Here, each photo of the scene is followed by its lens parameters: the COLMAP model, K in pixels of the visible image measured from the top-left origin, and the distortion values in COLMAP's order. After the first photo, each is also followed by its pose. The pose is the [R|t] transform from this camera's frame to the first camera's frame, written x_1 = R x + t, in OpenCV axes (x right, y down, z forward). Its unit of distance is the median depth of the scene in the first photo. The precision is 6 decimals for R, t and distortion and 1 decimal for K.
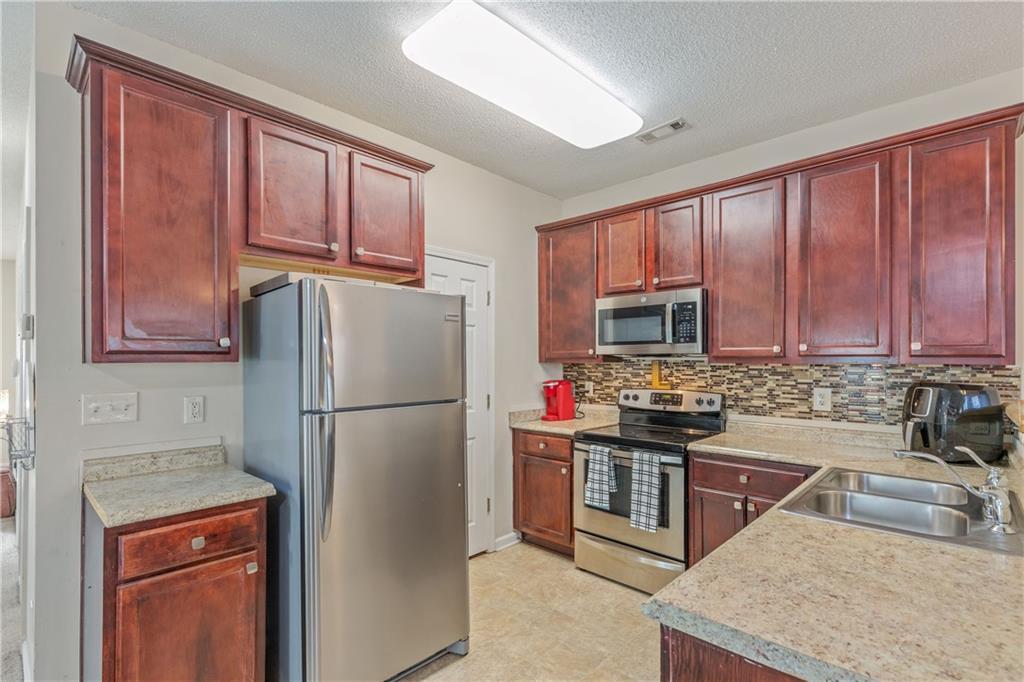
lens RADIAL K [[460.6, 0, 505.9], [0, 460.6, 360.4], [0, 0, 1]] dist [0.002692, 0.000224]
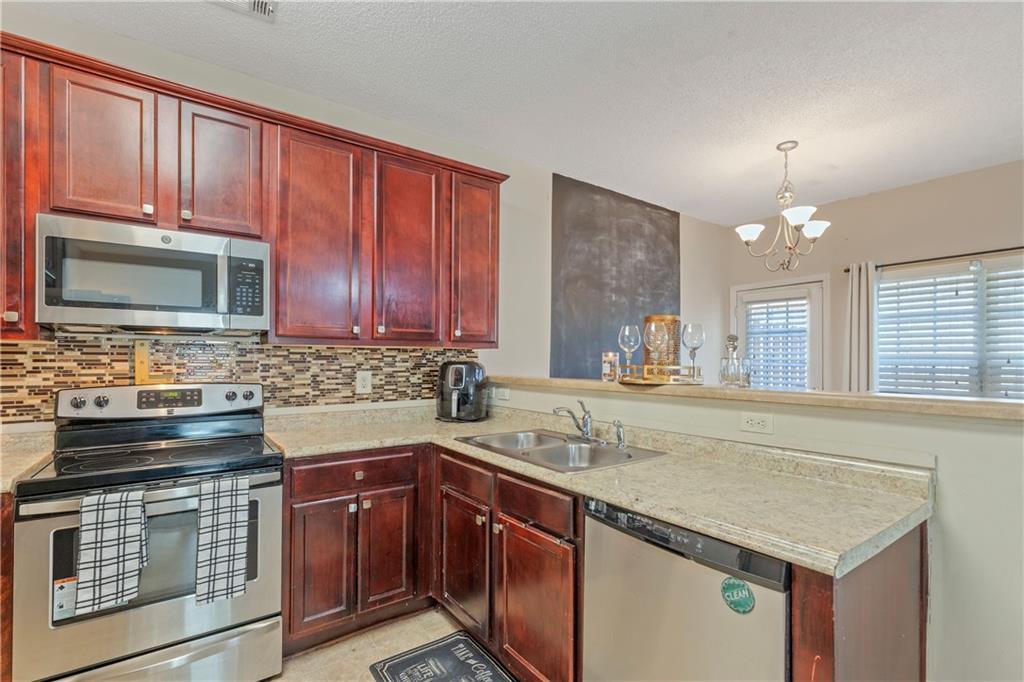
lens RADIAL K [[460.6, 0, 505.9], [0, 460.6, 360.4], [0, 0, 1]] dist [0.002692, 0.000224]
pose [[0.194104, -0.002690, 0.980977, -0.236683], [-0.003569, 0.999988, 0.003448, 0.029476], [-0.980974, -0.004170, 0.194092, 0.460977]]
